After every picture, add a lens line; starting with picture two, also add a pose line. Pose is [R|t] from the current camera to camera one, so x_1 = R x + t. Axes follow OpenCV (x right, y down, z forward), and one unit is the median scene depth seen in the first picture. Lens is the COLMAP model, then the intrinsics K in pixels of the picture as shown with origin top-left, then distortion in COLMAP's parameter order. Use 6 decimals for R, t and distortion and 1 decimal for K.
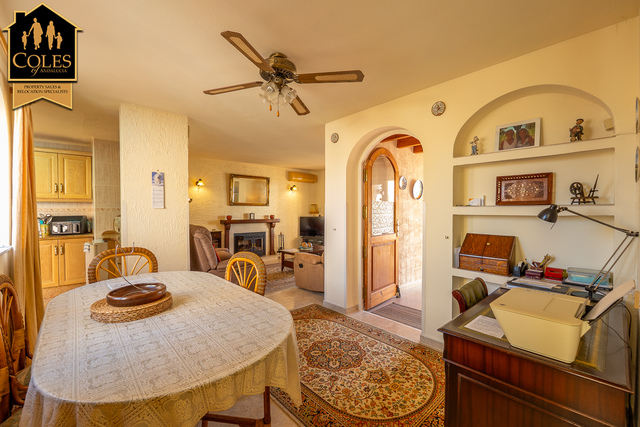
lens RADIAL K [[266.9, 0, 324.2], [0, 266.9, 215.0], [0, 0, 1]] dist [-0.008754, -0.000381]
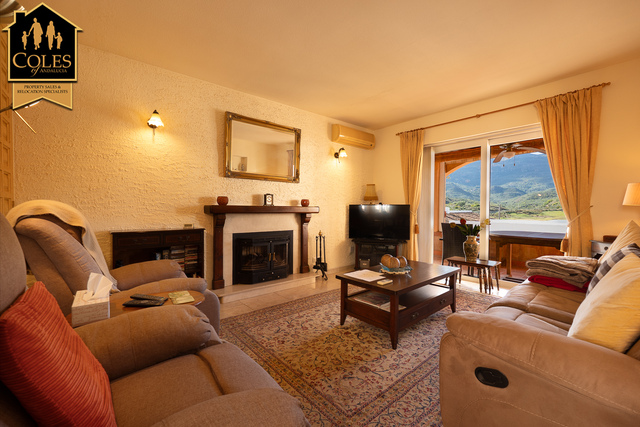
lens RADIAL K [[266.9, 0, 324.7], [0, 266.9, 212.3], [0, 0, 1]] dist [-0.008754, -0.000381]
pose [[0.999063, 0.000481, -0.043269, -0.135269], [-0.000873, 0.999959, -0.009050, 0.031805], [0.043262, 0.009080, 0.999022, 0.473753]]
